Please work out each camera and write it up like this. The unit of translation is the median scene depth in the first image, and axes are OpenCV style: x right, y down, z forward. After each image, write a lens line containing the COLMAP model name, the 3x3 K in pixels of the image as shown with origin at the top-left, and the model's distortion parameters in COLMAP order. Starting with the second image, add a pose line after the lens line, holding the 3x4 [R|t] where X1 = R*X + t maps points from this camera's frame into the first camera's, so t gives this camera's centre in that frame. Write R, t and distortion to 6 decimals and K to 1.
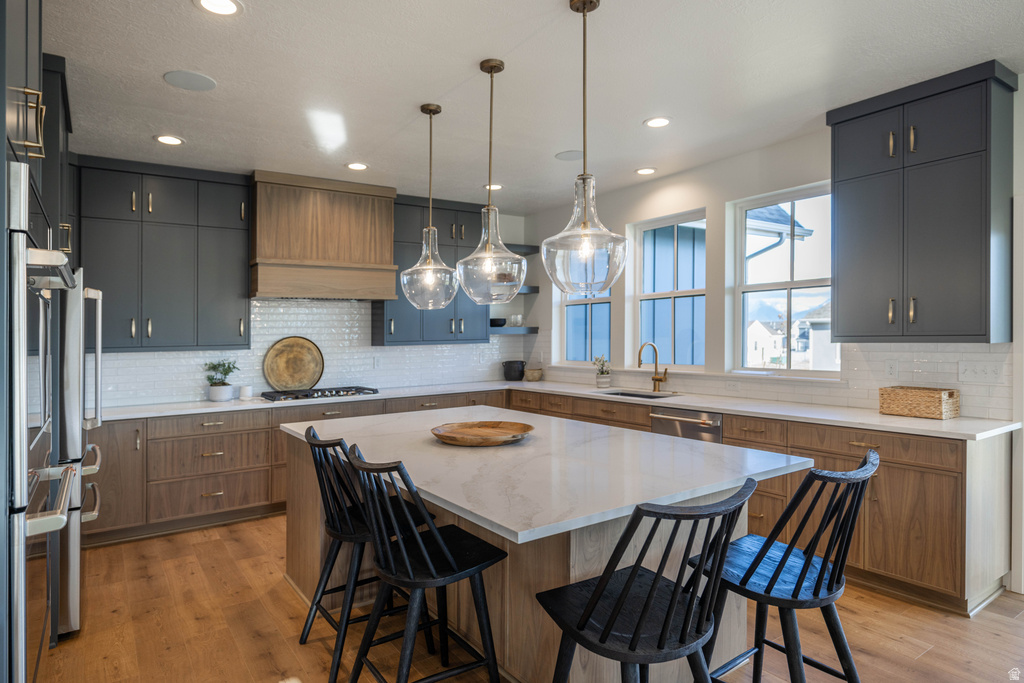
lens RADIAL K [[606.1, 0, 512.0], [0, 606.1, 341.5], [0, 0, 1]] dist [0.000754, 0.000130]
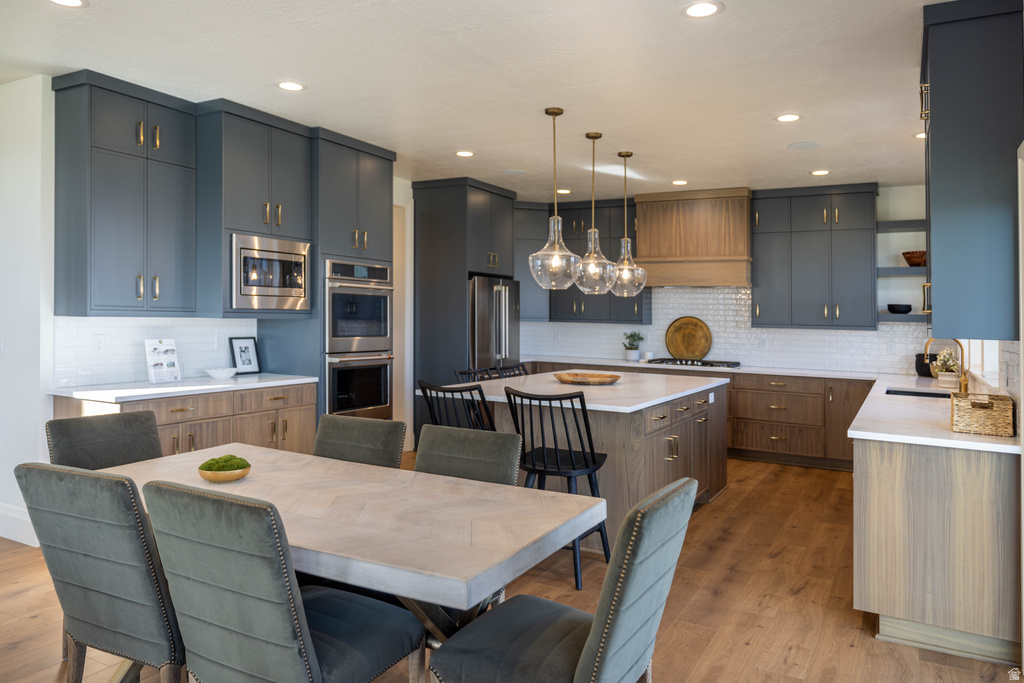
lens RADIAL K [[721.6, 0, 512.0], [0, 721.6, 341.5], [0, 0, 1]] dist [0.001915, 0.001495]
pose [[0.445947, 0.057205, -0.893229, 0.844084], [-0.041987, 0.998194, 0.042966, -0.005923], [0.894074, 0.018344, 0.447543, 0.013197]]
